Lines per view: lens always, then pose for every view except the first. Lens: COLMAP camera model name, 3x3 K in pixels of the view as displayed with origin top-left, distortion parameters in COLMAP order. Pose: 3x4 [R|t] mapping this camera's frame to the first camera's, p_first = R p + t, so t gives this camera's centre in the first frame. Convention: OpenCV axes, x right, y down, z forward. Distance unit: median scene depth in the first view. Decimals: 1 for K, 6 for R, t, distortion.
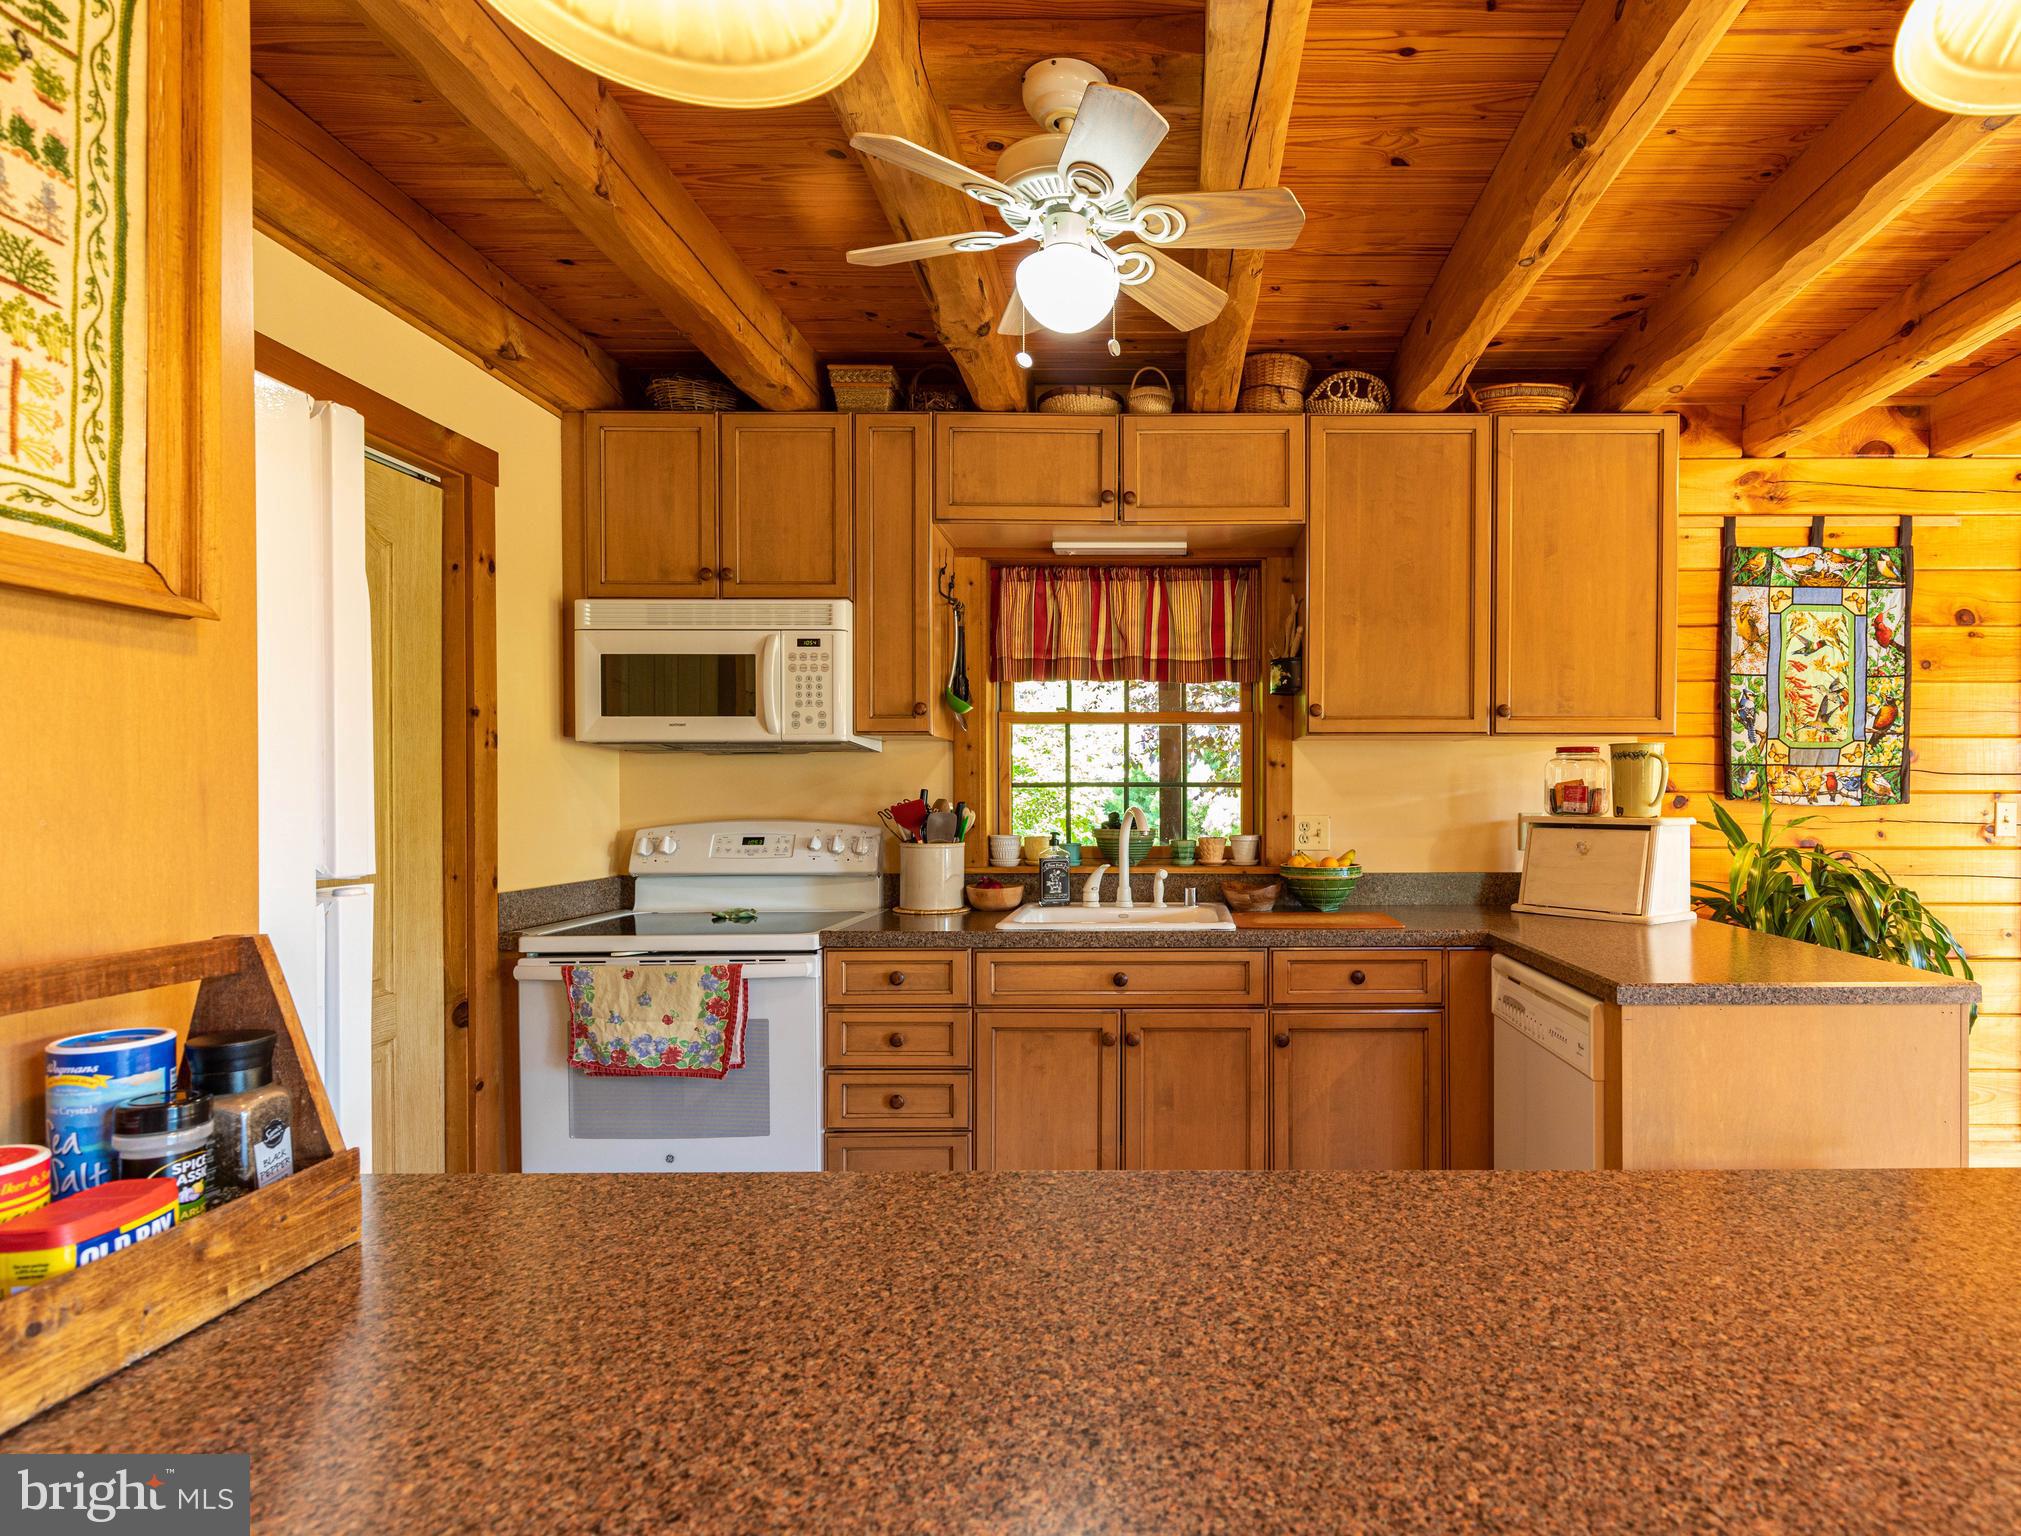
lens RADIAL K [[1043.1, 0, 1171.8], [0, 1043.1, 803.4], [0, 0, 1]] dist [0.006883, -0.000740]
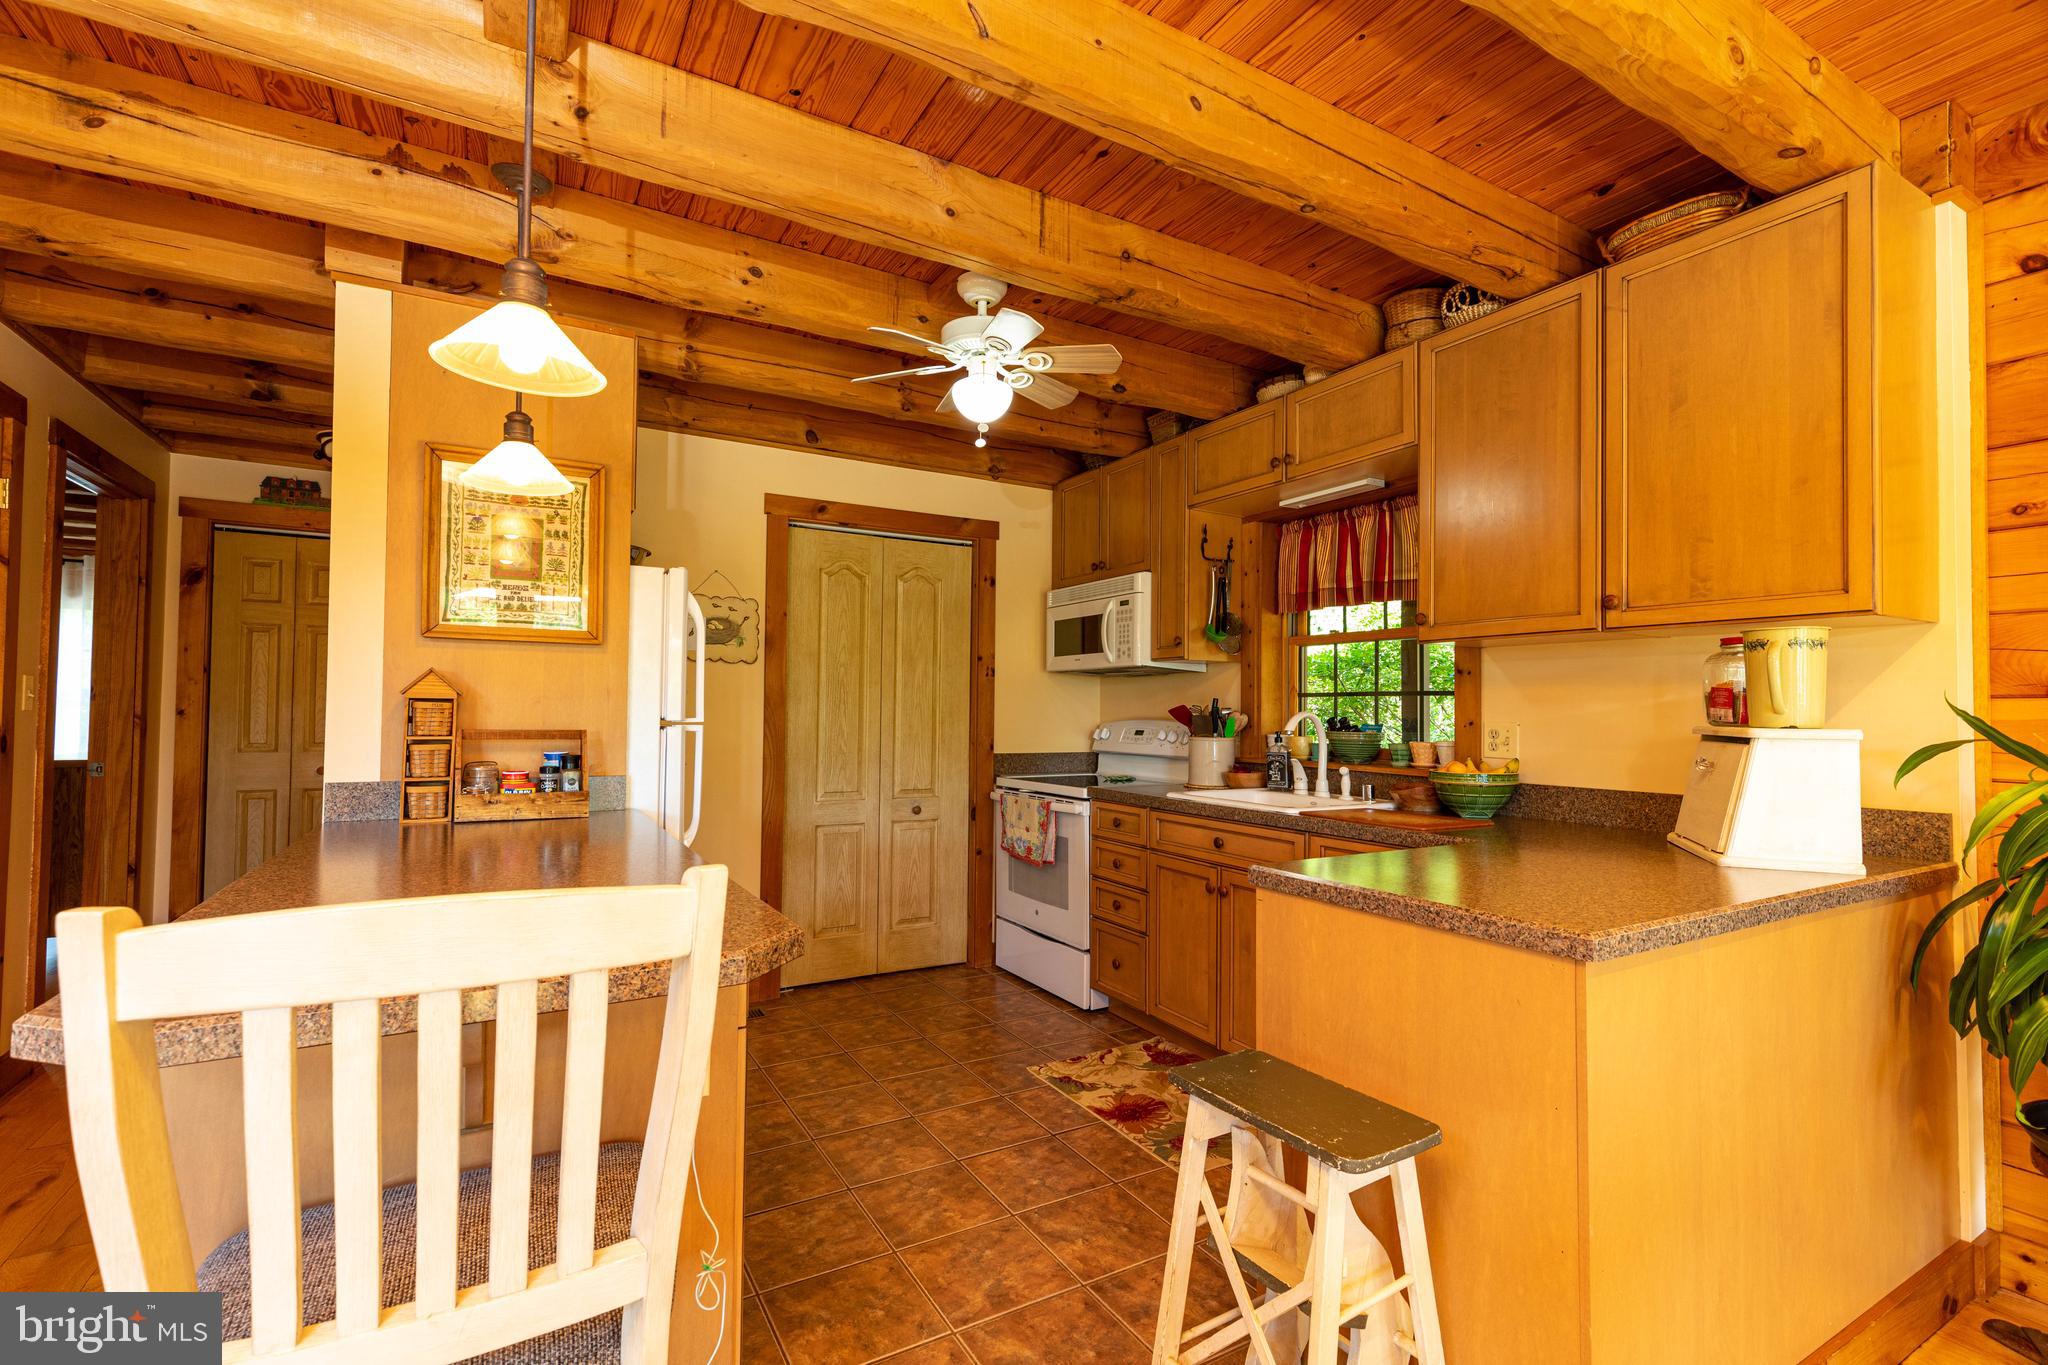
lens RADIAL K [[914.1, 0, 1028.6], [0, 914.1, 688.8], [0, 0, 1]] dist [0.005027, -0.000277]
pose [[0.497891, -0.015559, -0.867100, 0.705065], [-0.016717, 0.999481, -0.027534, 0.011540], [0.867078, 0.028204, 0.497373, 0.196115]]
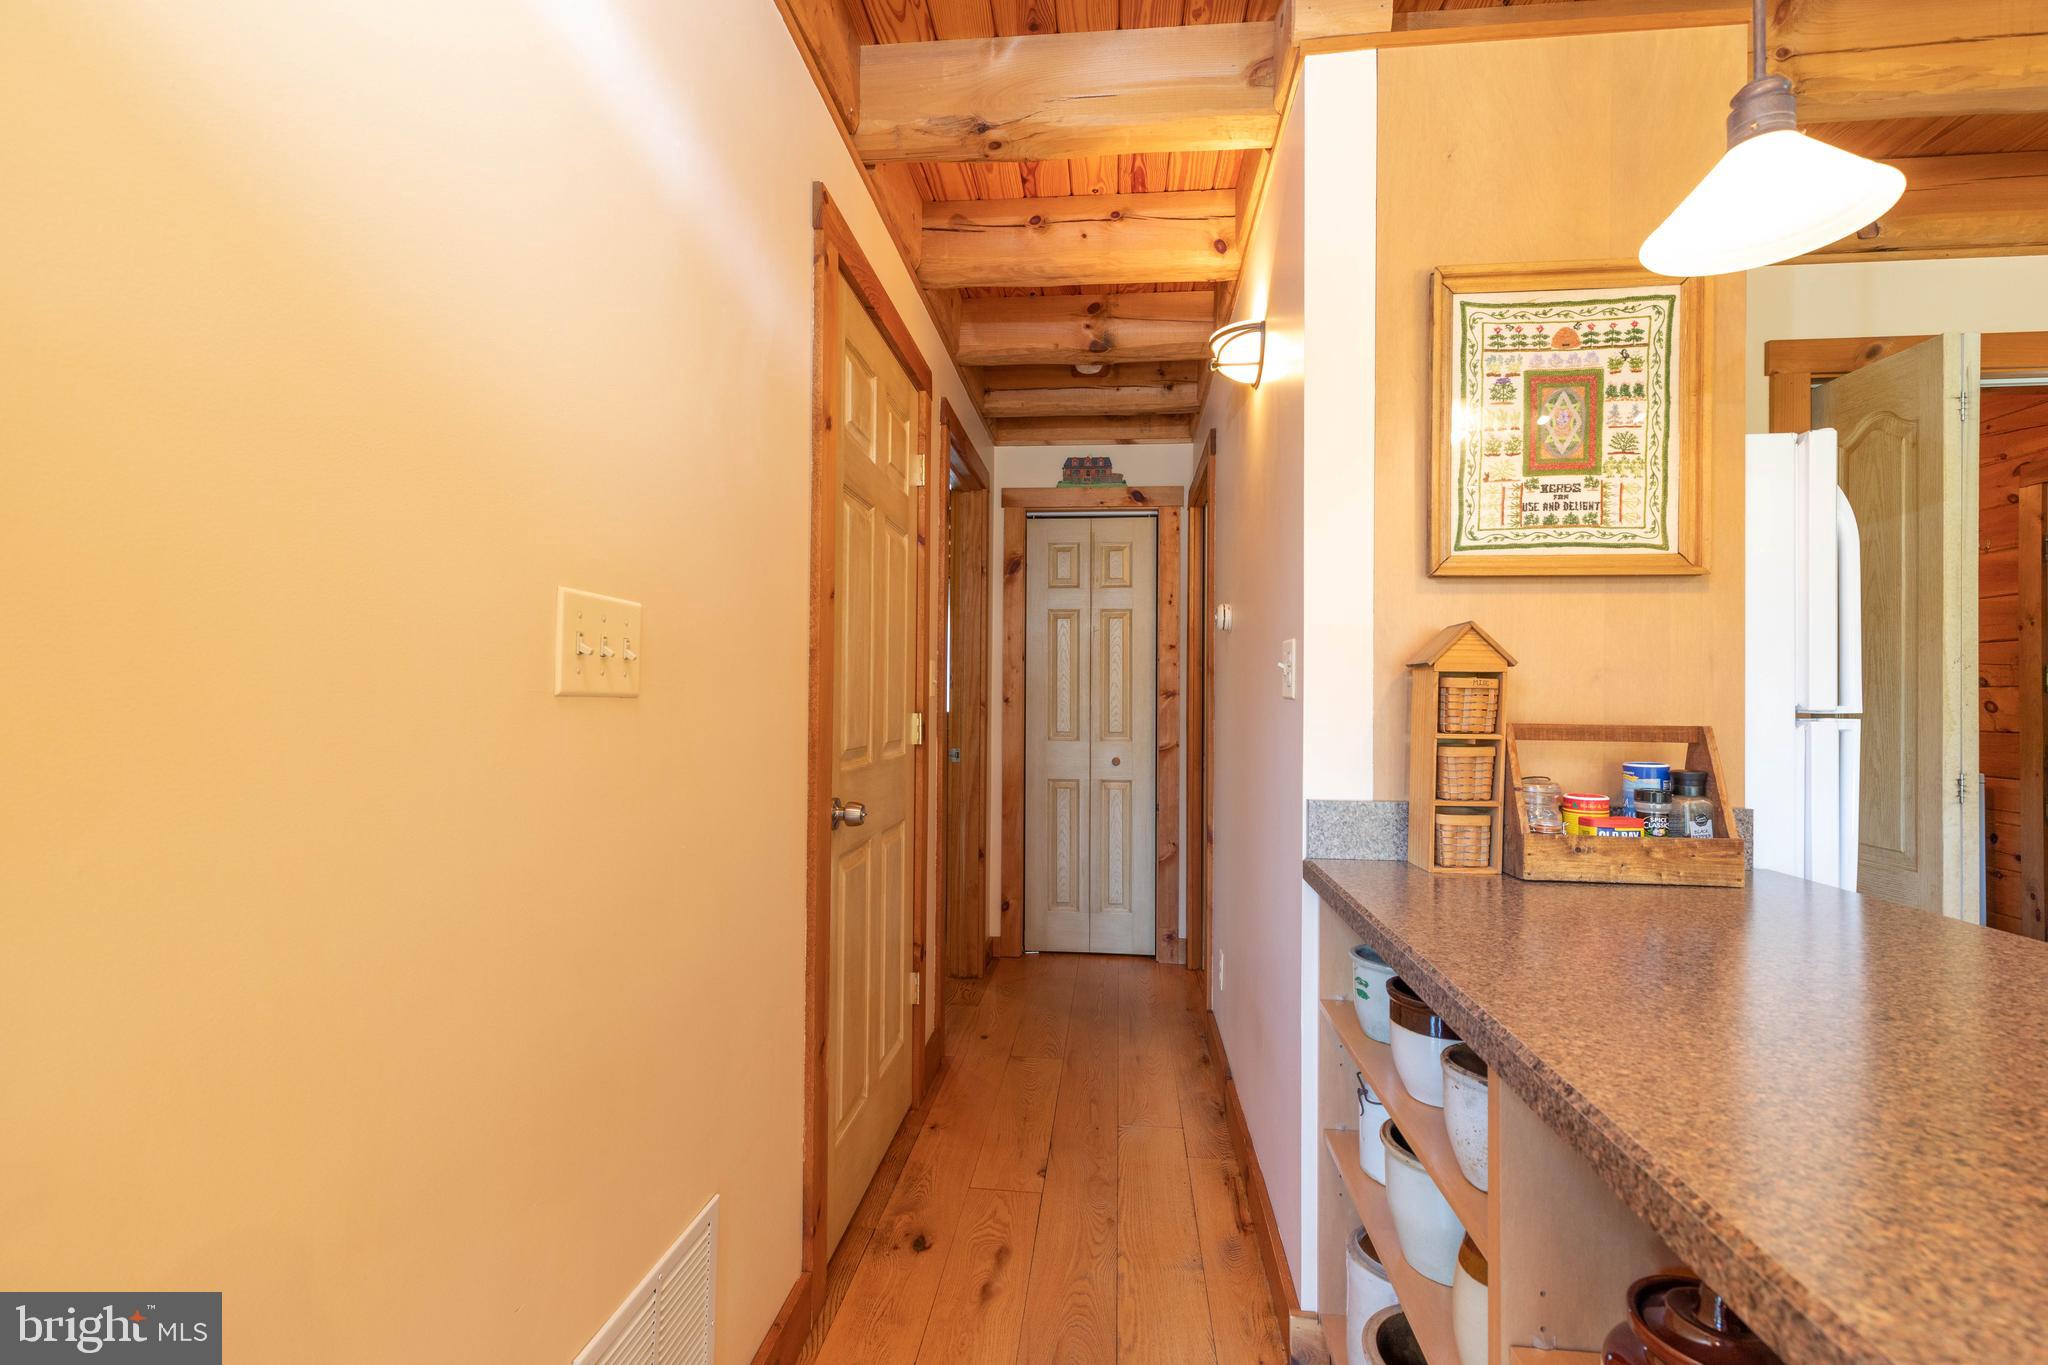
lens RADIAL K [[914.1, 0, 1028.6], [0, 914.1, 688.8], [0, 0, 1]] dist [0.005027, -0.000277]
pose [[-0.103389, -0.009010, -0.994600, 0.274914], [-0.014587, 0.999865, -0.007541, 0.022407], [0.994534, 0.013729, -0.103507, -0.035599]]
